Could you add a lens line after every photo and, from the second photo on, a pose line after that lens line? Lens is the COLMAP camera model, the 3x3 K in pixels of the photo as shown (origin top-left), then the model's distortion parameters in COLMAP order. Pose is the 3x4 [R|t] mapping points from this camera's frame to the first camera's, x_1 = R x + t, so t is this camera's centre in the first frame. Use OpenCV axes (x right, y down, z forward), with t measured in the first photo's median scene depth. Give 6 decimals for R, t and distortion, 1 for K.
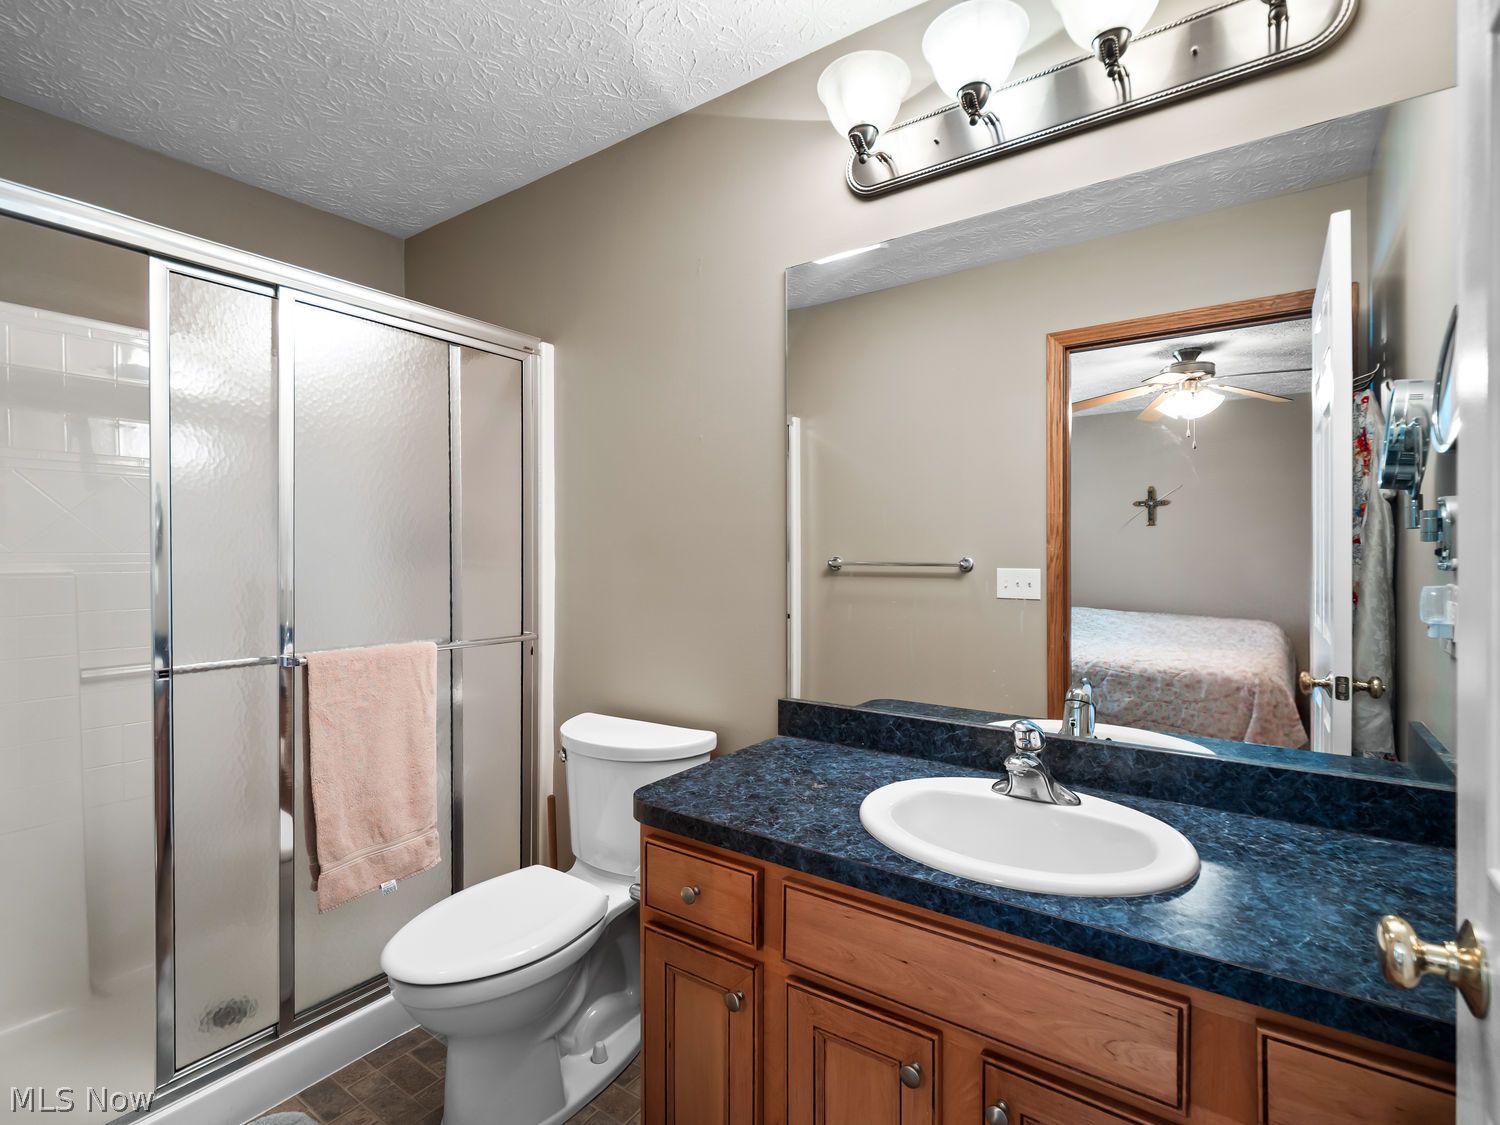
lens RADIAL K [[732.0, 0, 747.2], [0, 732.0, 559.5], [0, 0, 1]] dist [-0.002477, -0.003676]
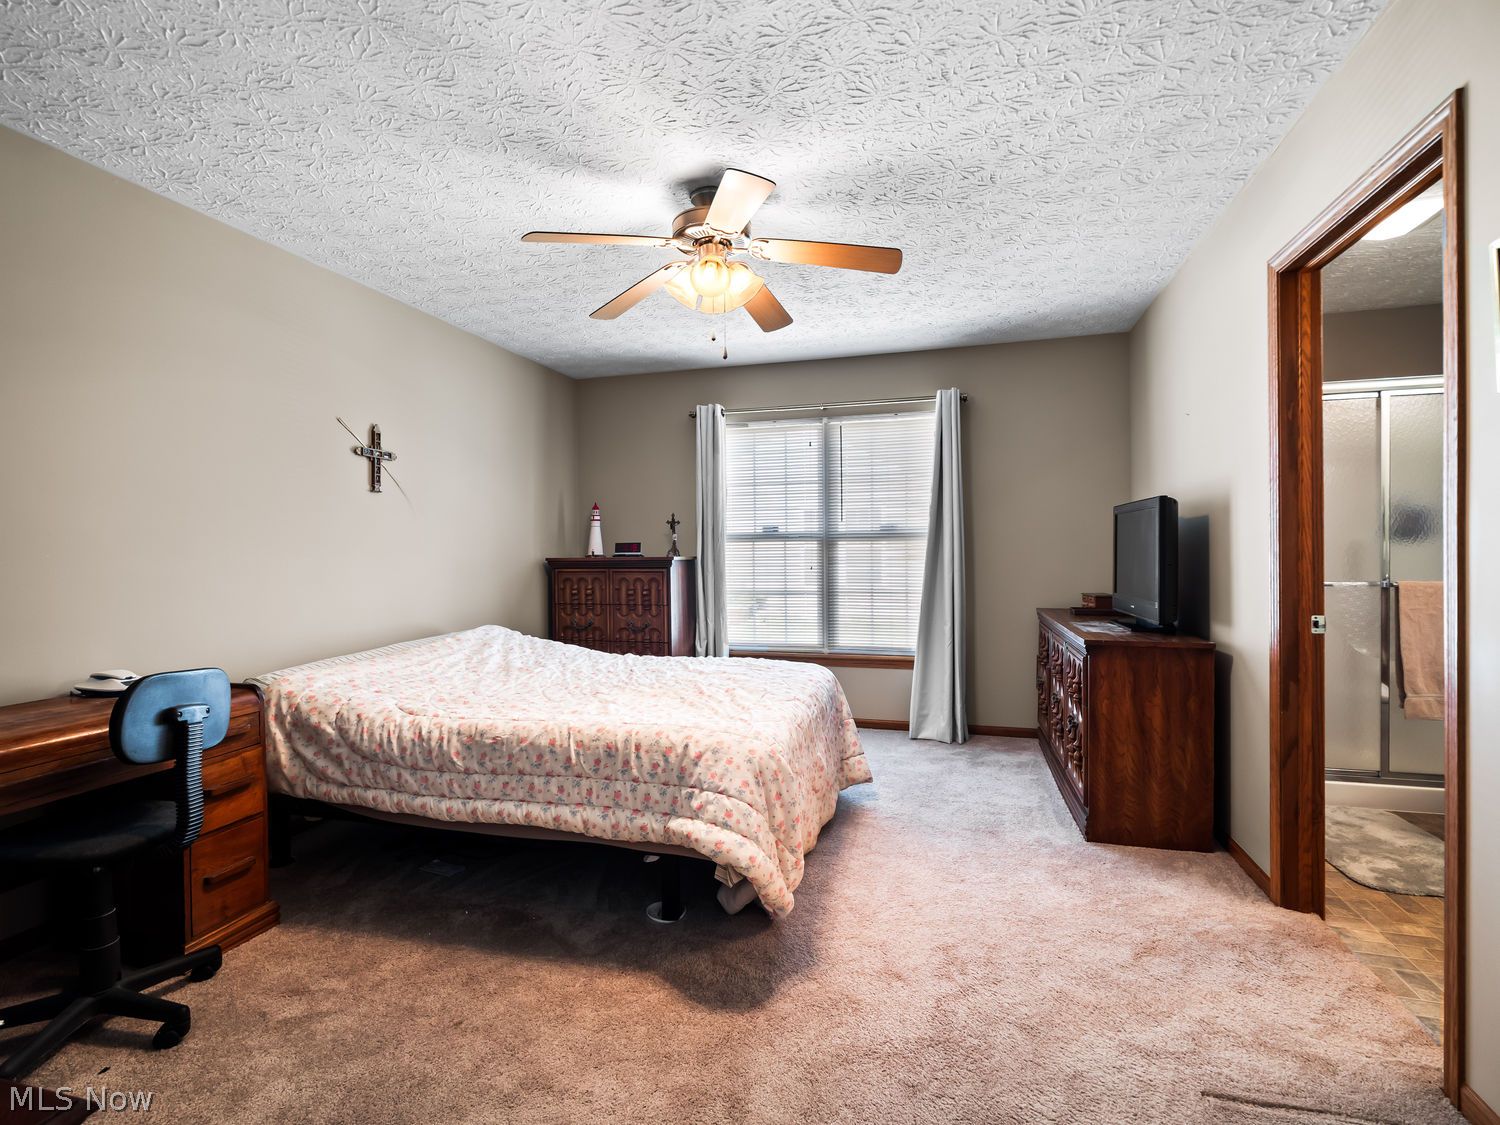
lens RADIAL K [[732.0, 0, 749.1], [0, 732.0, 556.6], [0, 0, 1]] dist [-0.002477, -0.003676]
pose [[0.290165, 0.002841, -0.956972, 0.718751], [0.005315, 0.999975, 0.004581, 0.046087], [0.956962, -0.006415, 0.290143, -1.158662]]
